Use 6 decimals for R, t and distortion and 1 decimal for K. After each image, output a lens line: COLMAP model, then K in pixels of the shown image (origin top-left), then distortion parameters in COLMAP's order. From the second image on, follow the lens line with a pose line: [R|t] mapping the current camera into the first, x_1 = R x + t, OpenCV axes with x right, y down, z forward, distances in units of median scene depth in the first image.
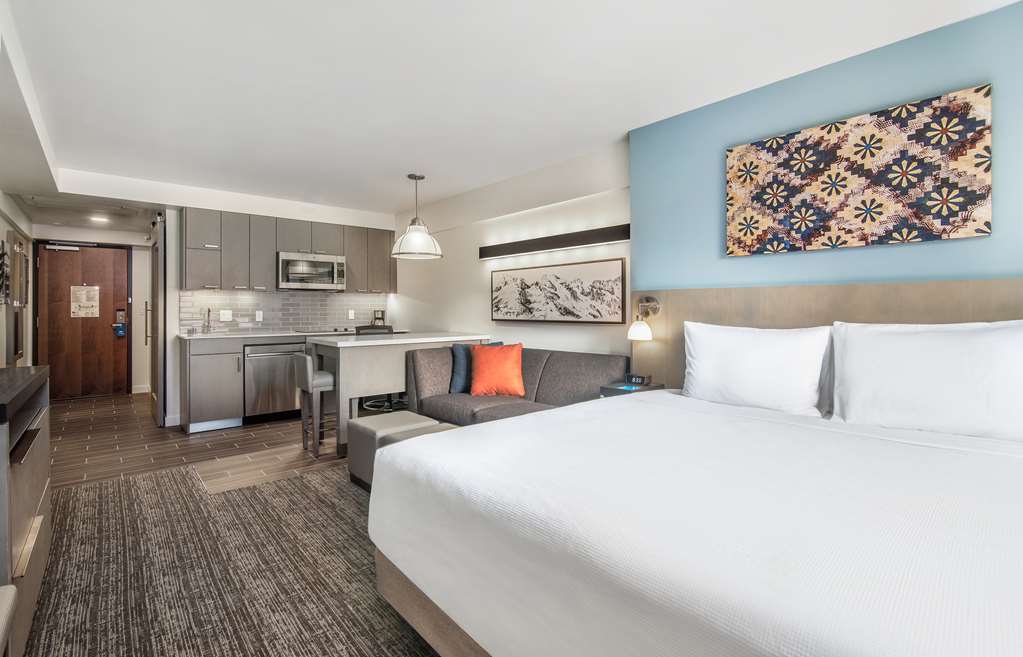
lens RADIAL K [[474.4, 0, 511.7], [0, 474.4, 307.5], [0, 0, 1]] dist [-0.000405, -0.000199]
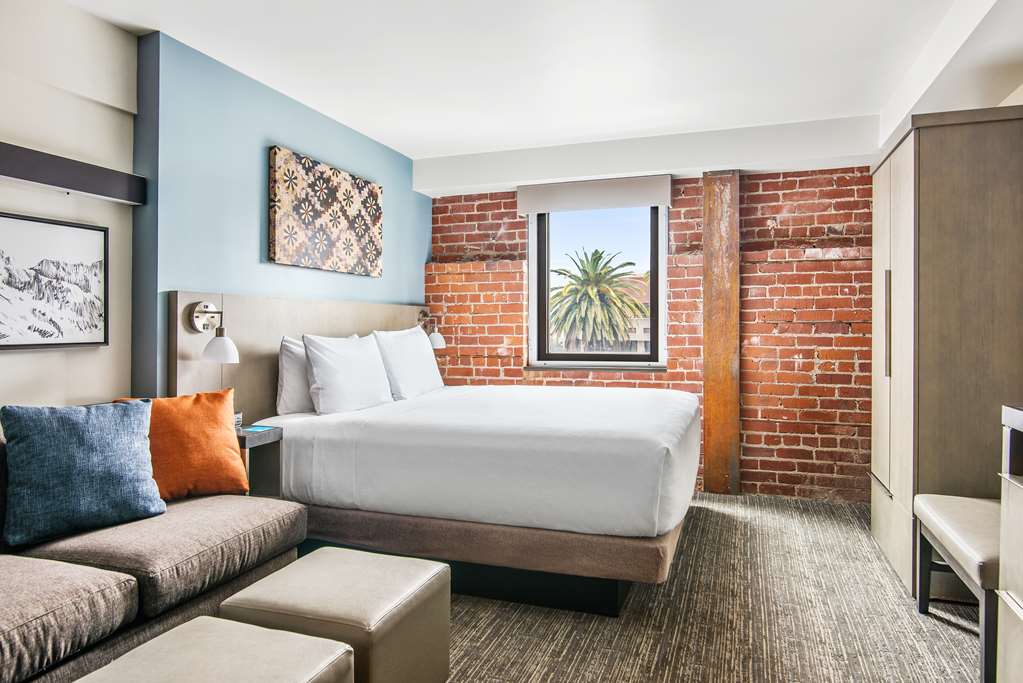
lens RADIAL K [[654.3, 0, 512.2], [0, 654.3, 320.3], [0, 0, 1]] dist [-0.007045, -0.000793]
pose [[-0.496987, 0.003318, 0.867752, -0.908136], [-0.006300, 0.999953, -0.007432, 0.010361], [-0.867735, -0.009160, -0.496942, 1.293325]]
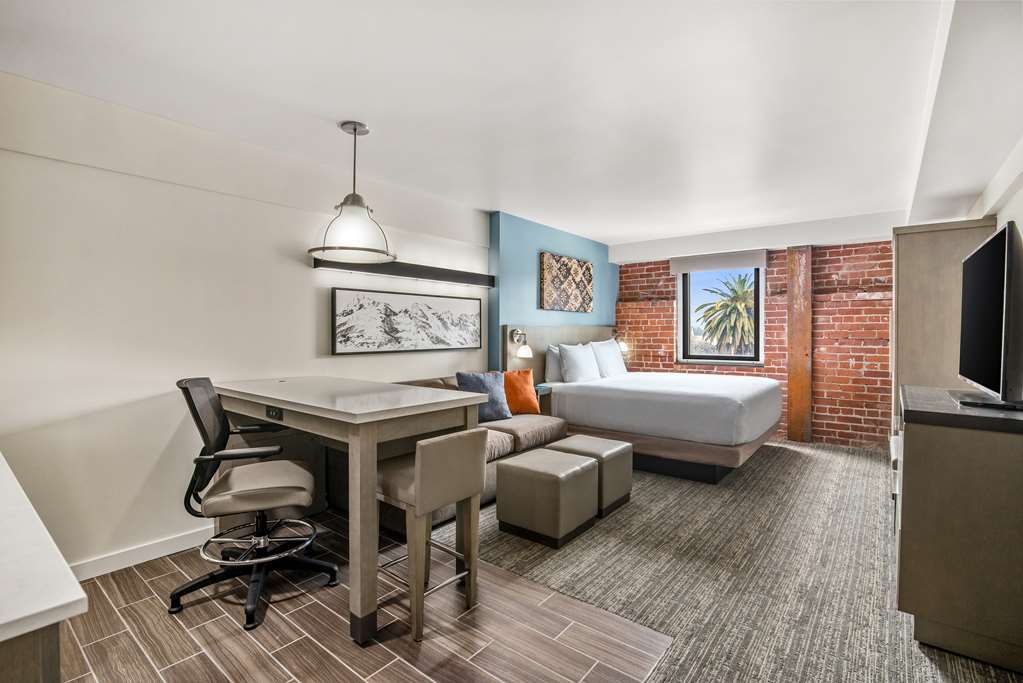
lens RADIAL K [[469.3, 0, 506.6], [0, 469.3, 328.4], [0, 0, 1]] dist [-0.013575, -0.000016]
pose [[-0.172610, 0.002672, 0.984987, -1.428046], [-0.007152, 0.999967, -0.003966, -0.022510], [-0.984964, -0.007729, -0.172585, 1.544283]]
